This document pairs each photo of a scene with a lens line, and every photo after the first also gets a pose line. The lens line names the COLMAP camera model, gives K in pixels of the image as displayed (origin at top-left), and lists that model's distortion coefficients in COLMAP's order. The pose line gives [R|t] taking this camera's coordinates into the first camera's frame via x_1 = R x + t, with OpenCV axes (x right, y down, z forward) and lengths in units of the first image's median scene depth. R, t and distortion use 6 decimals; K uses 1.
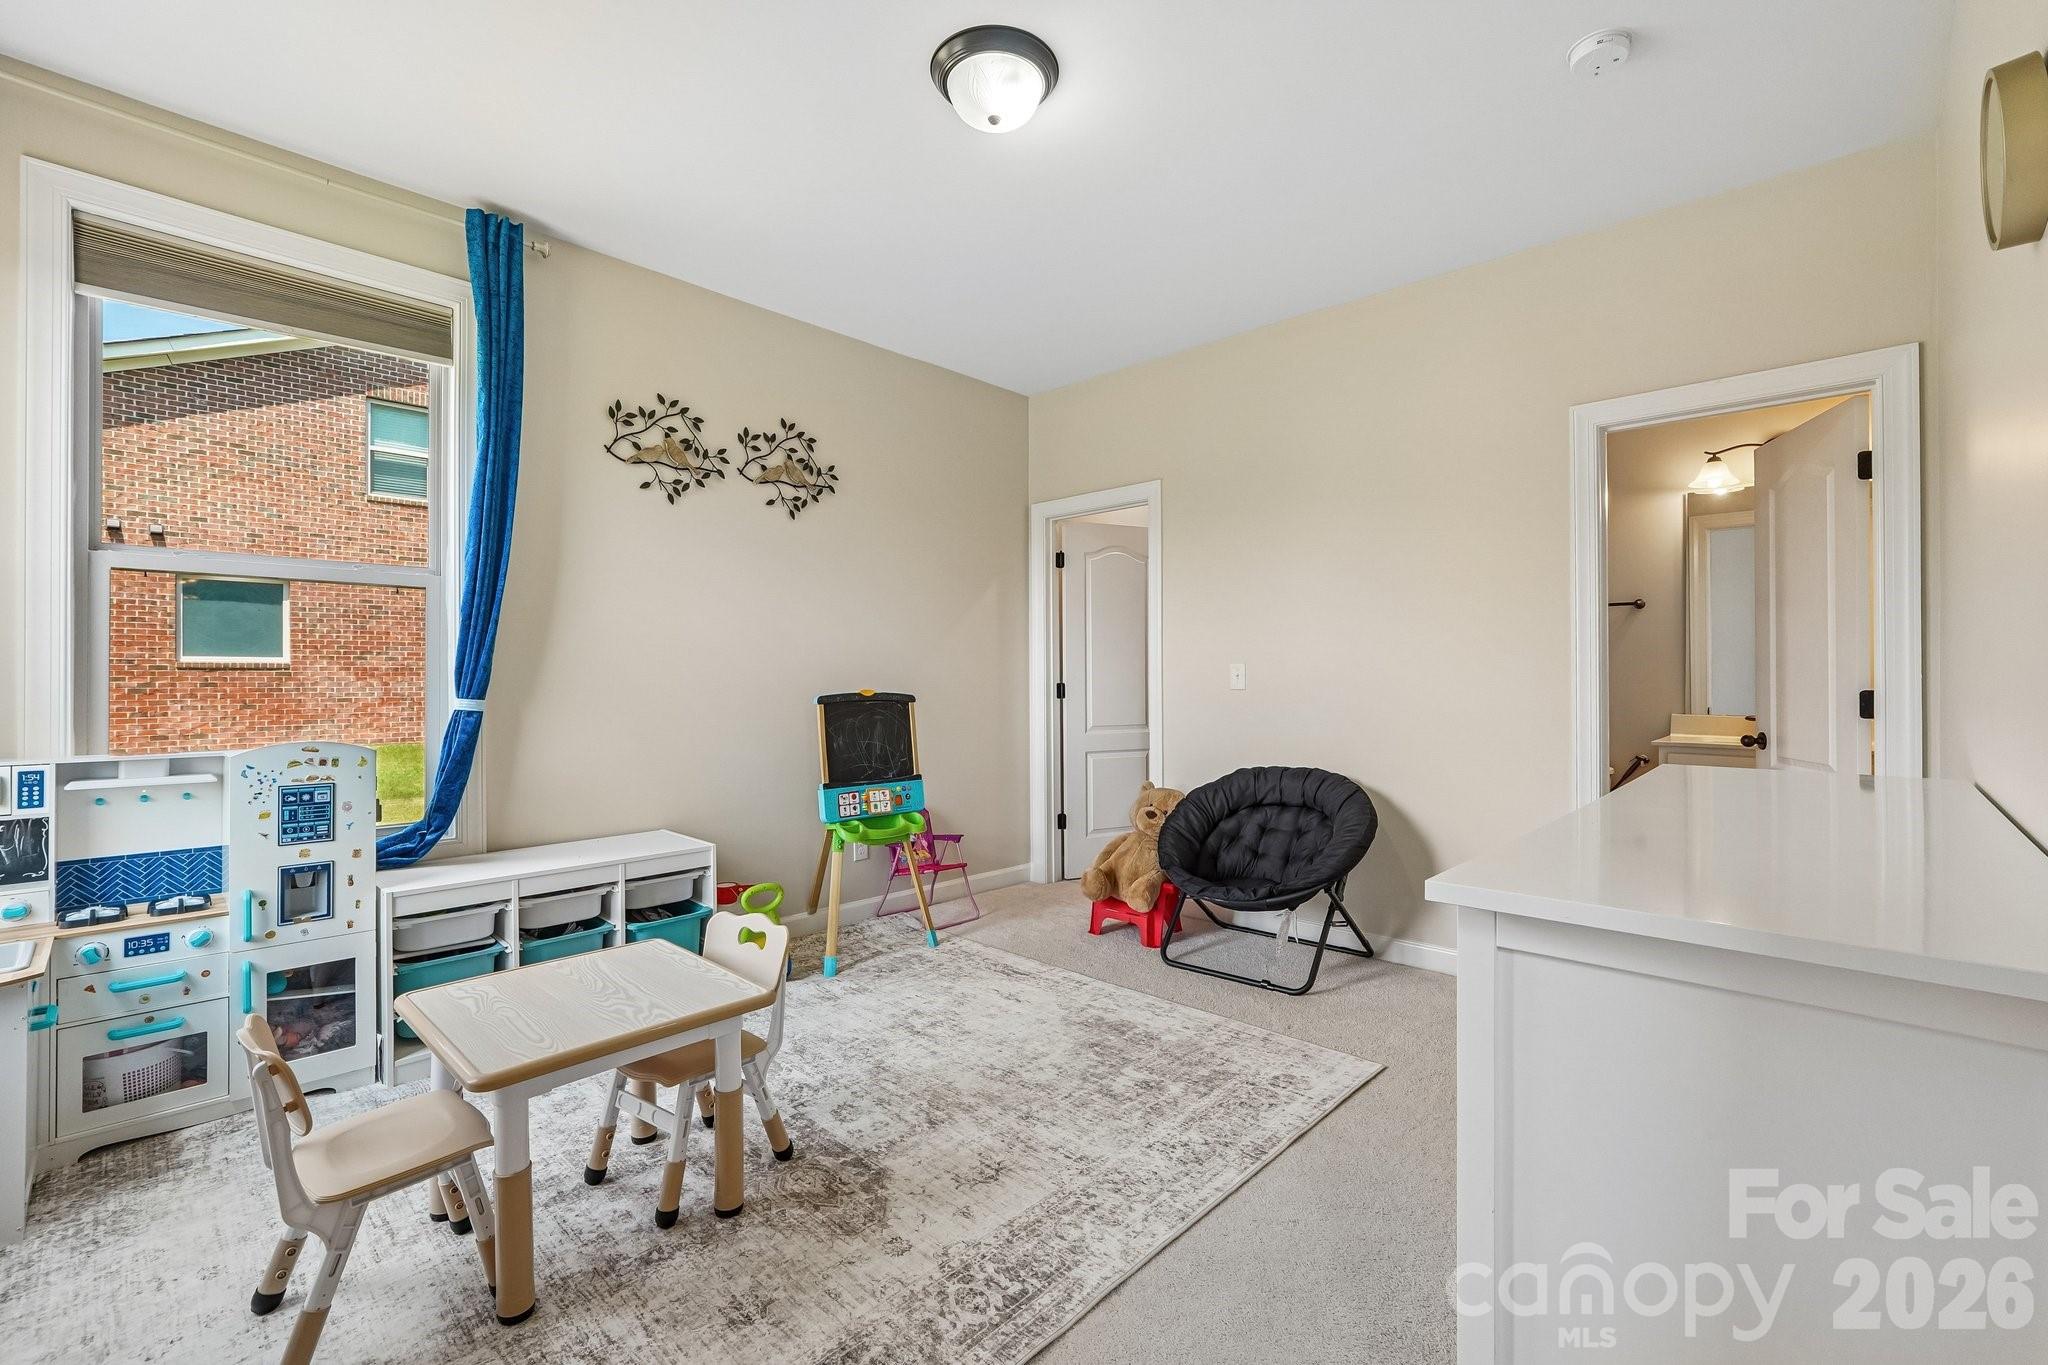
lens RADIAL K [[874.5, 0, 1031.2], [0, 874.5, 676.6], [0, 0, 1]] dist [-0.015088, 0.006249]
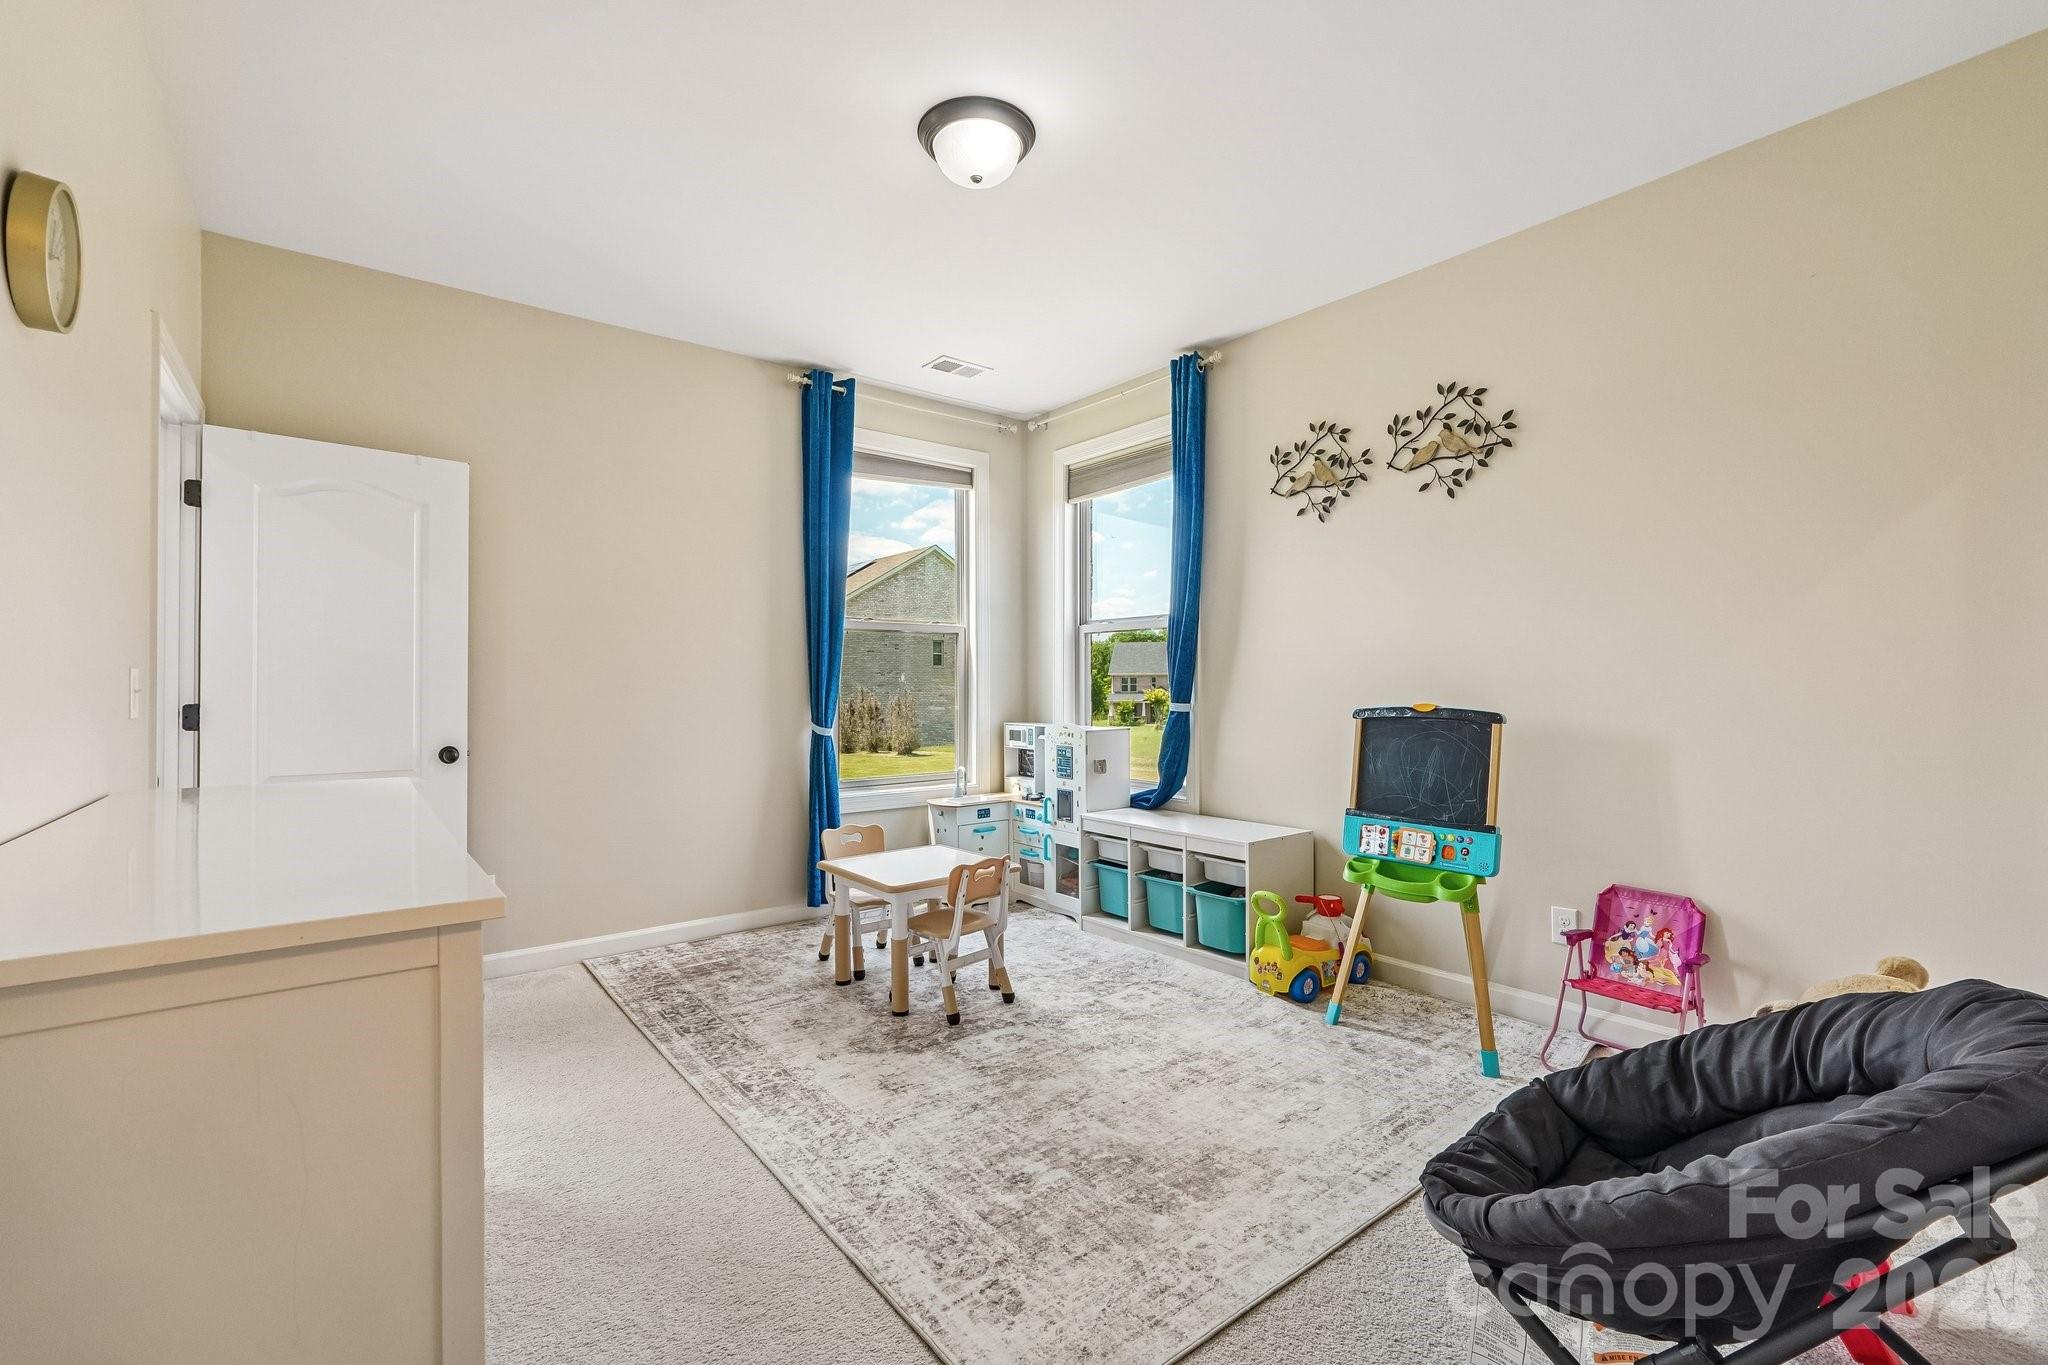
lens RADIAL K [[874.5, 0, 1030.0], [0, 874.5, 686.9], [0, 0, 1]] dist [-0.015088, 0.006249]
pose [[-0.137092, 0.000219, -0.990558, 0.757557], [0.000431, 1.000000, 0.000161, -0.000648], [0.990558, -0.000404, -0.137092, 0.893326]]
